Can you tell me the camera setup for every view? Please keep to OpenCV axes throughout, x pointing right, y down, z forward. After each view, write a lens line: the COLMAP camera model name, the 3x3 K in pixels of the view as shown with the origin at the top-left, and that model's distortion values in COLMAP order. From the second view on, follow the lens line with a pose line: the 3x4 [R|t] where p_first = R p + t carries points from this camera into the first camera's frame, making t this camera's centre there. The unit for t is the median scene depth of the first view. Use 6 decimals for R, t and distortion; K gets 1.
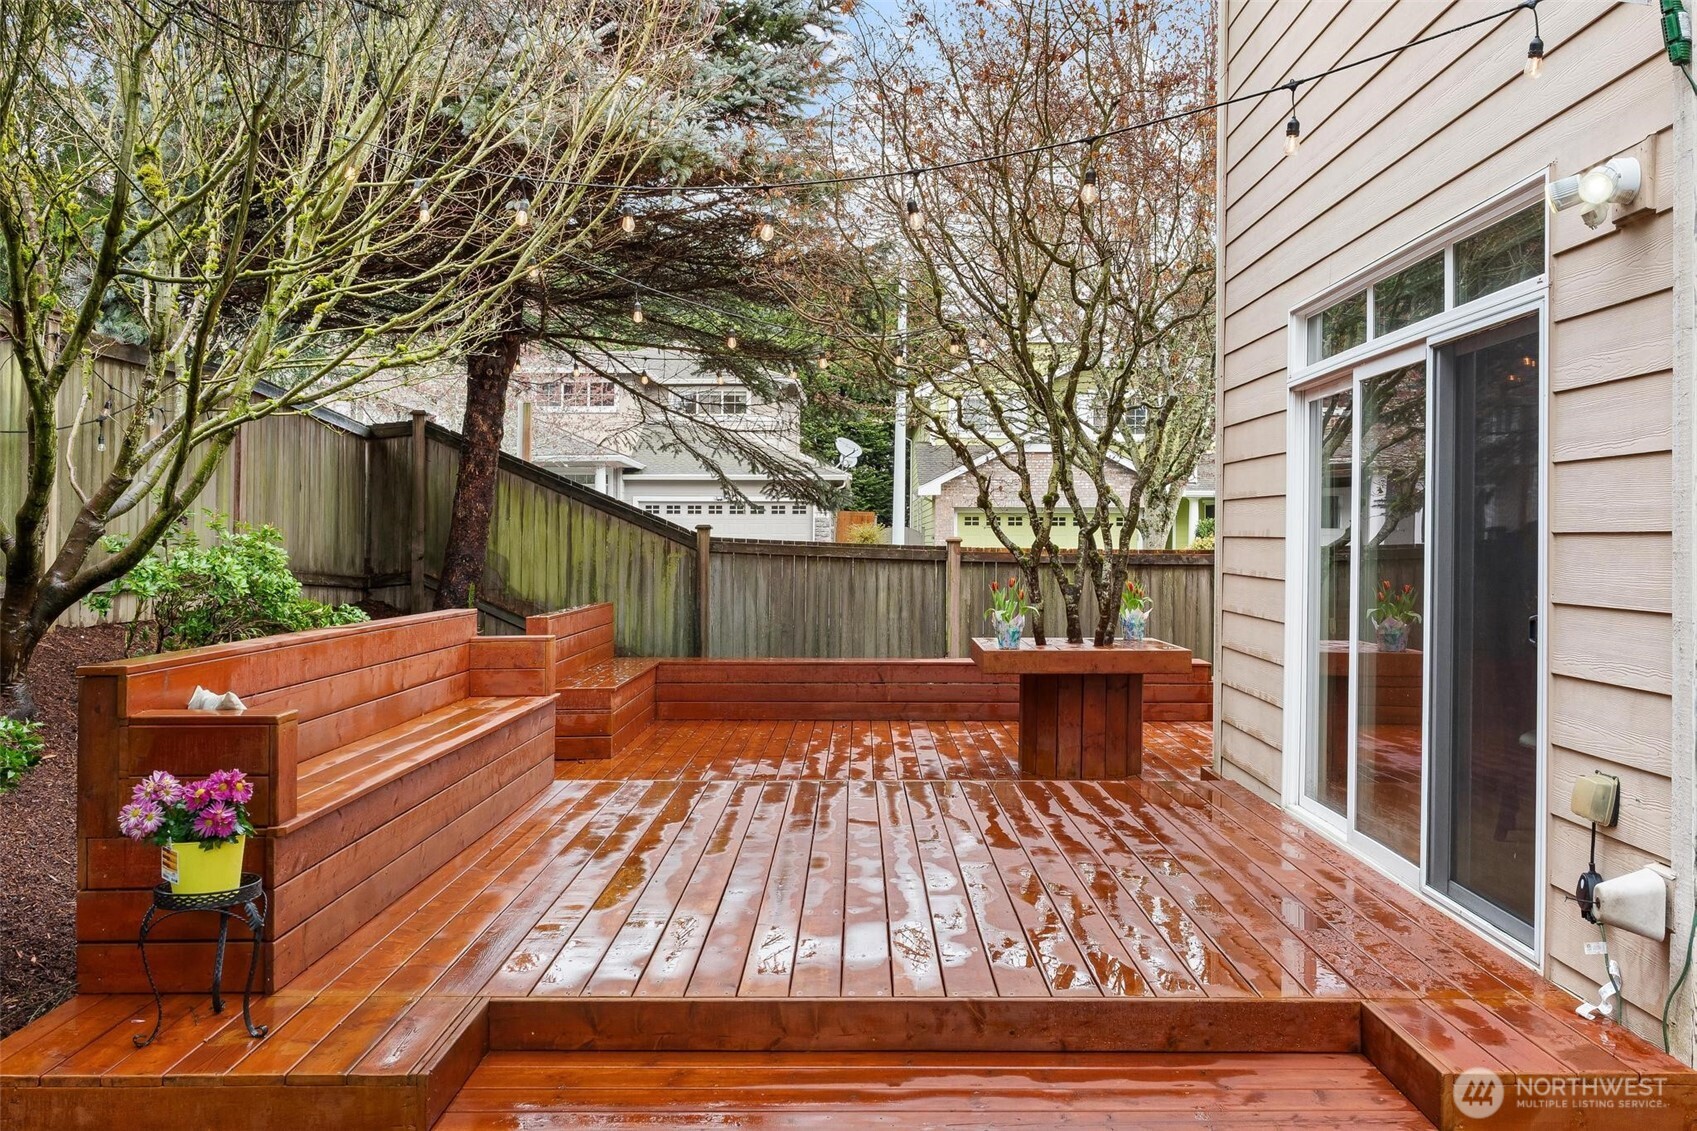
lens RADIAL K [[1461.2, 0, 852.1], [0, 1461.2, 549.2], [0, 0, 1]] dist [-0.008654, -0.008641]
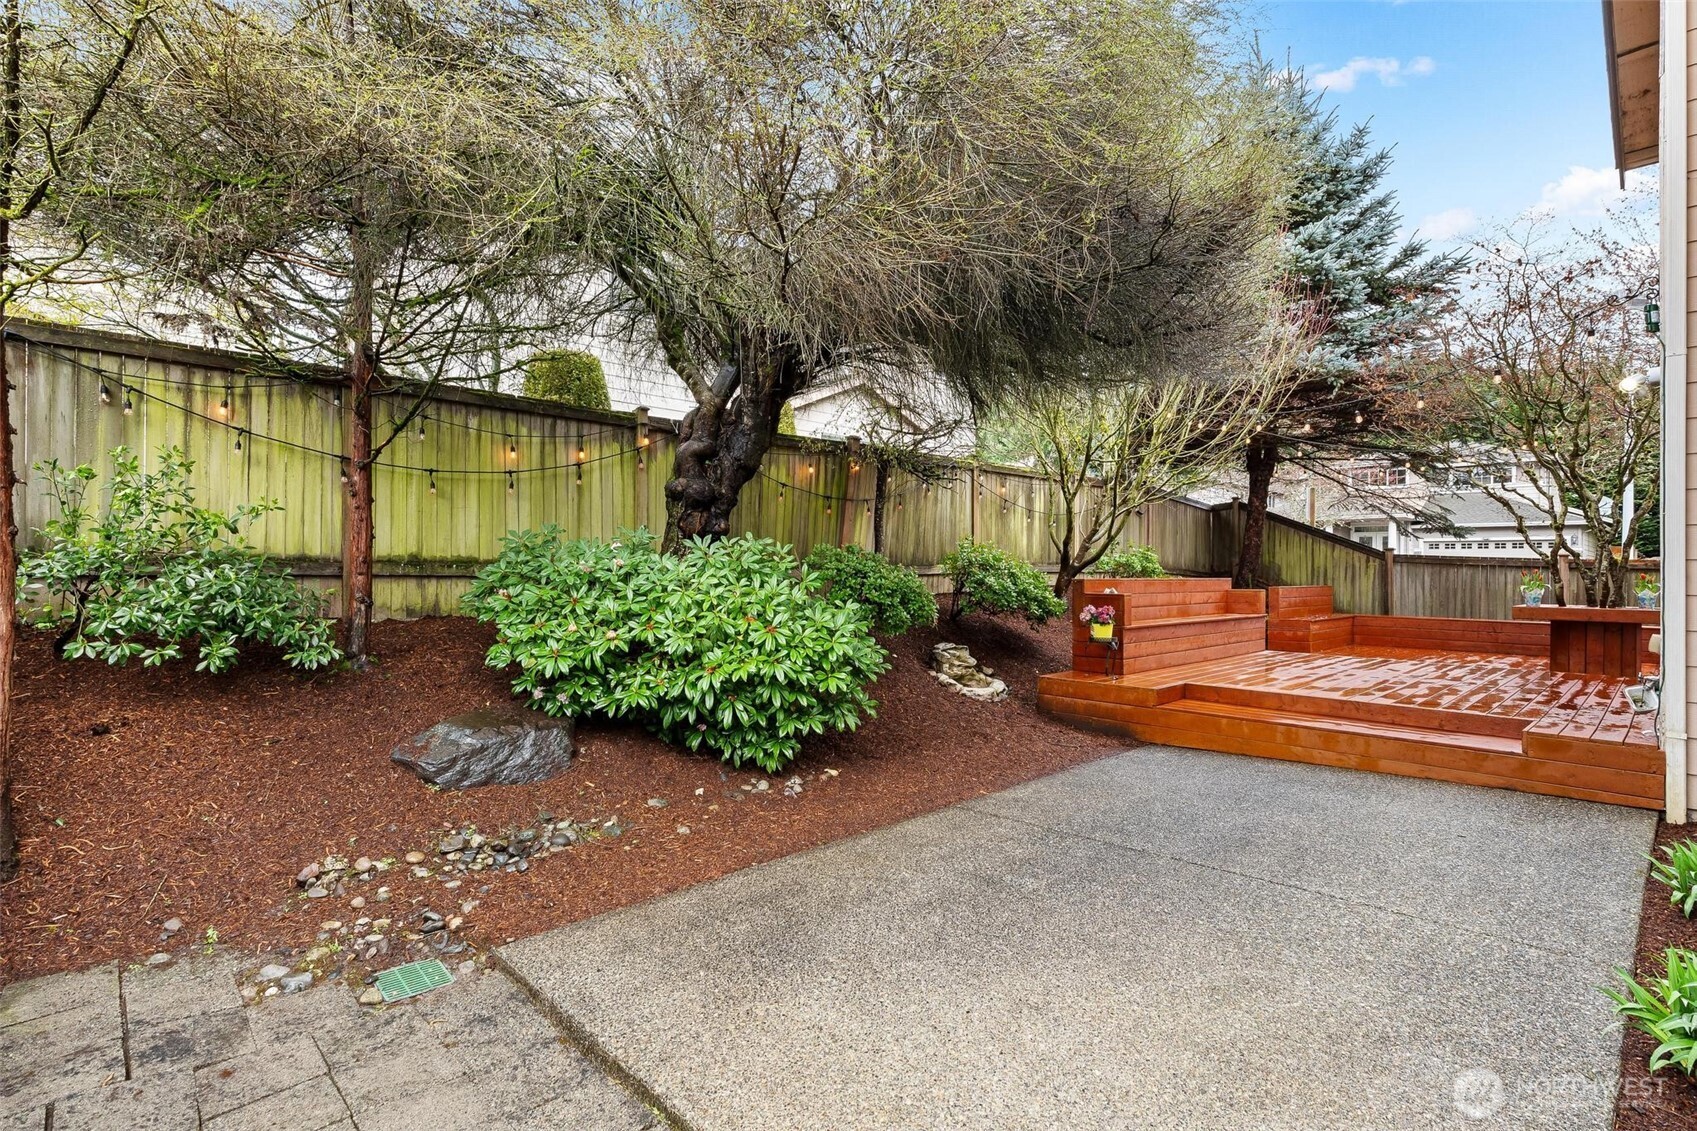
lens RADIAL K [[818.5, 0, 855.0], [0, 818.5, 564.0], [0, 0, 1]] dist [-0.003366, -0.002004]
pose [[0.703791, -0.000541, -0.710407, 0.232743], [-0.009644, 0.999900, -0.010315, 0.031282], [0.710342, 0.014111, 0.703715, -0.355385]]
